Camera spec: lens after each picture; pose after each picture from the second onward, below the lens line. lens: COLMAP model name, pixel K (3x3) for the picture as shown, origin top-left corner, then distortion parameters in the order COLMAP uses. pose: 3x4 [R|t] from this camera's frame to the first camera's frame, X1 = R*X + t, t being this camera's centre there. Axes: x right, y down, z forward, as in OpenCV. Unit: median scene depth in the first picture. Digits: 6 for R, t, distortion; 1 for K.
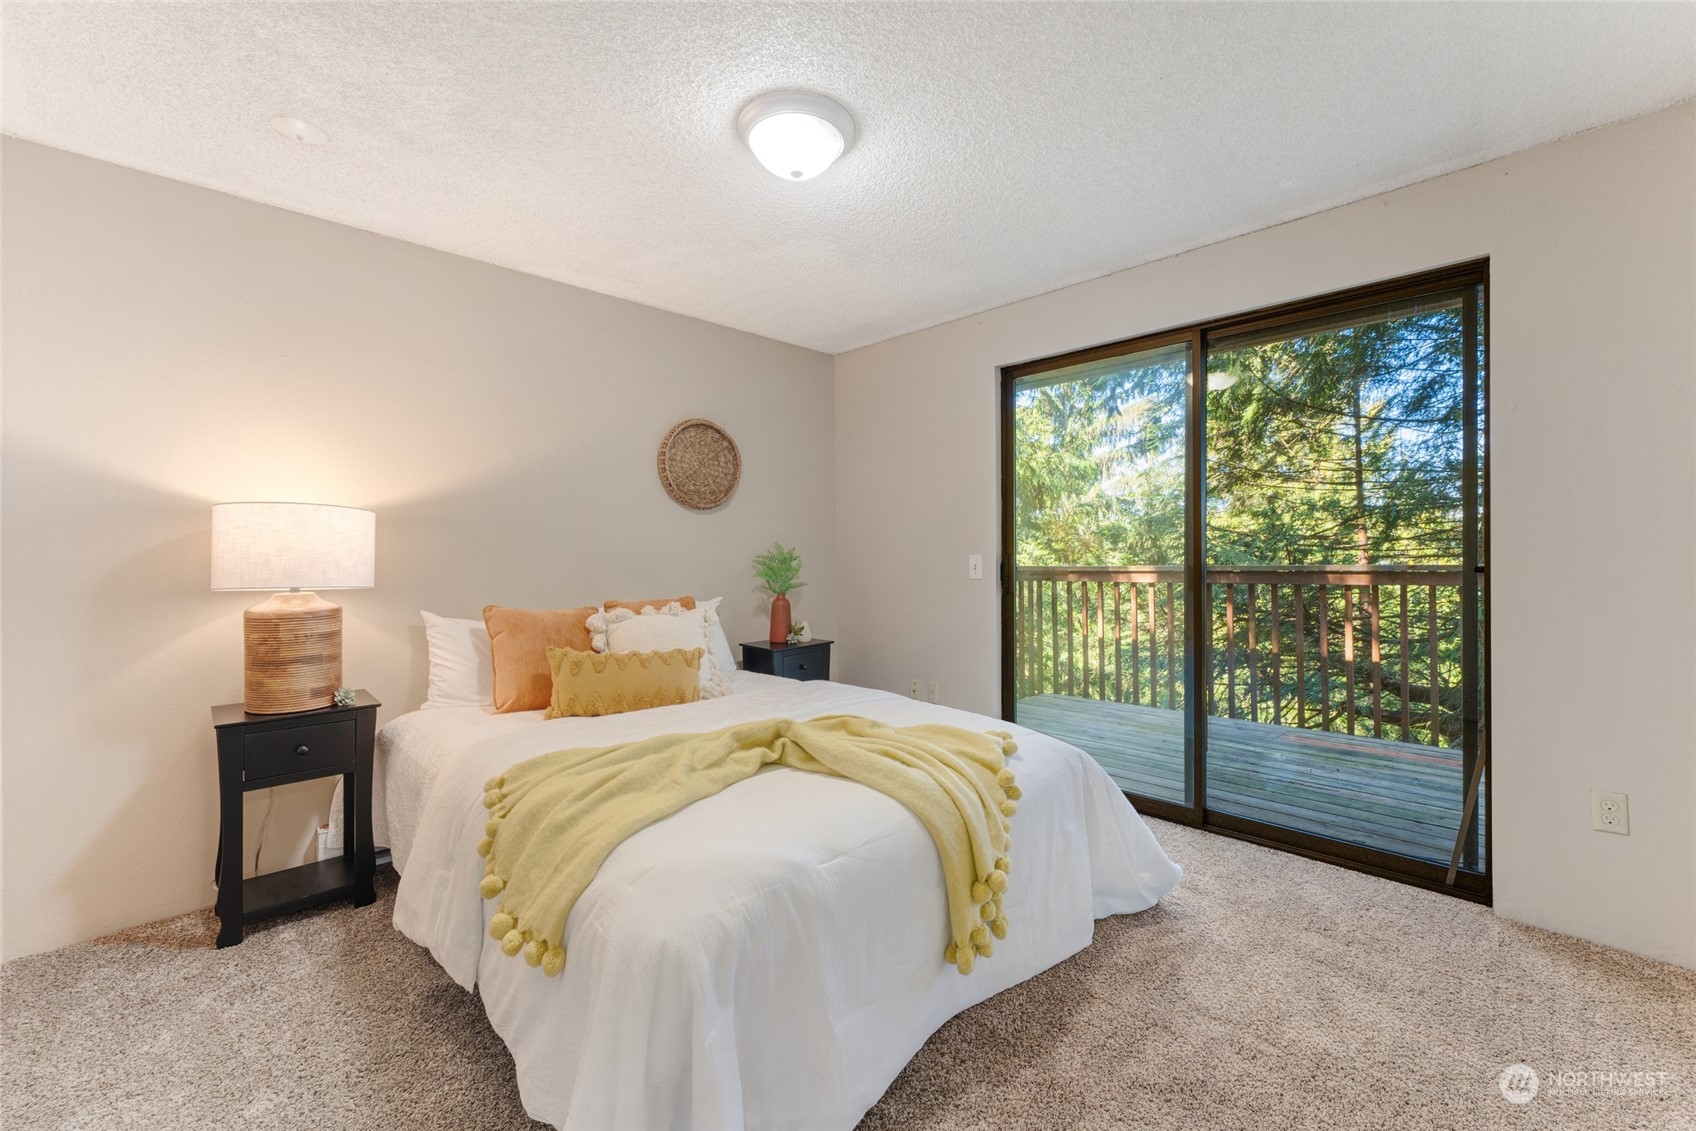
lens RADIAL K [[676.5, 0, 853.8], [0, 676.5, 558.2], [0, 0, 1]] dist [0.000012, -0.000876]
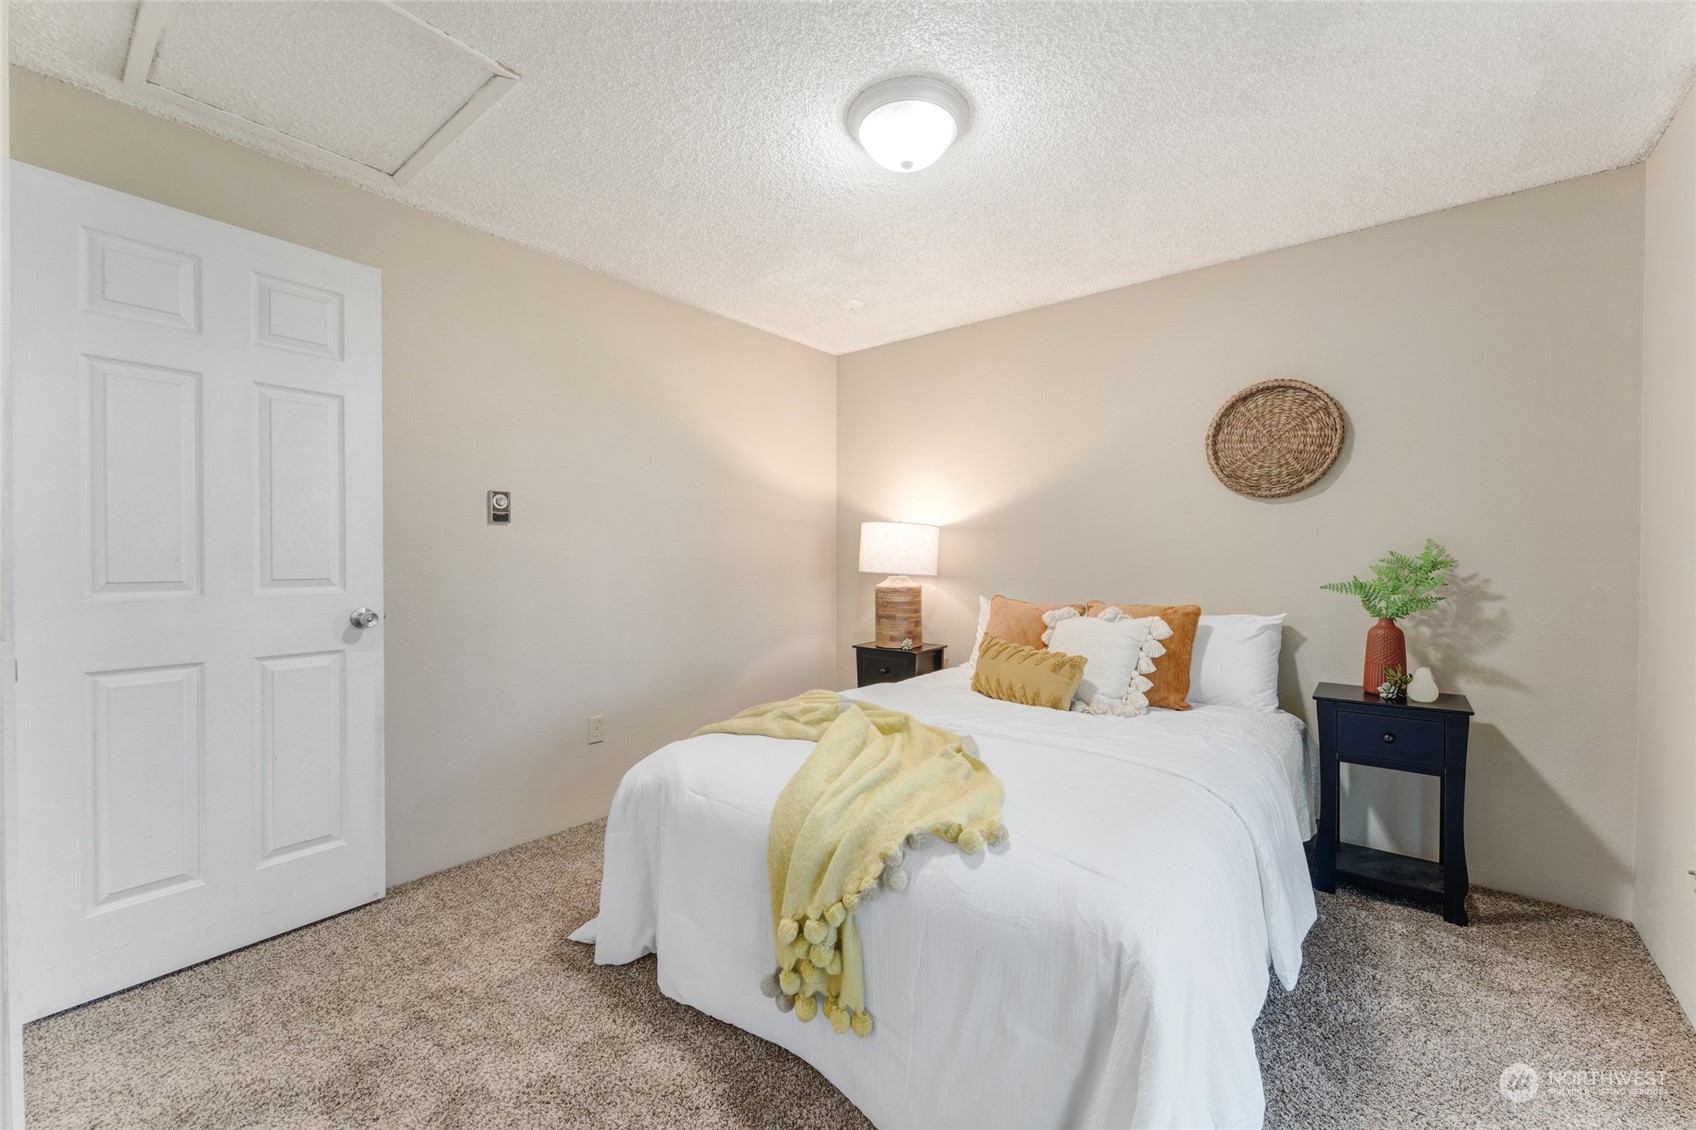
lens RADIAL K [[663.0, 0, 851.7], [0, 663.0, 556.9], [0, 0, 1]] dist [0.002096, 0.000095]
pose [[0.146156, 0.020628, -0.989046, 0.461728], [-0.009982, 0.999762, 0.019376, -0.014780], [0.989211, 0.007041, 0.146327, 0.424325]]
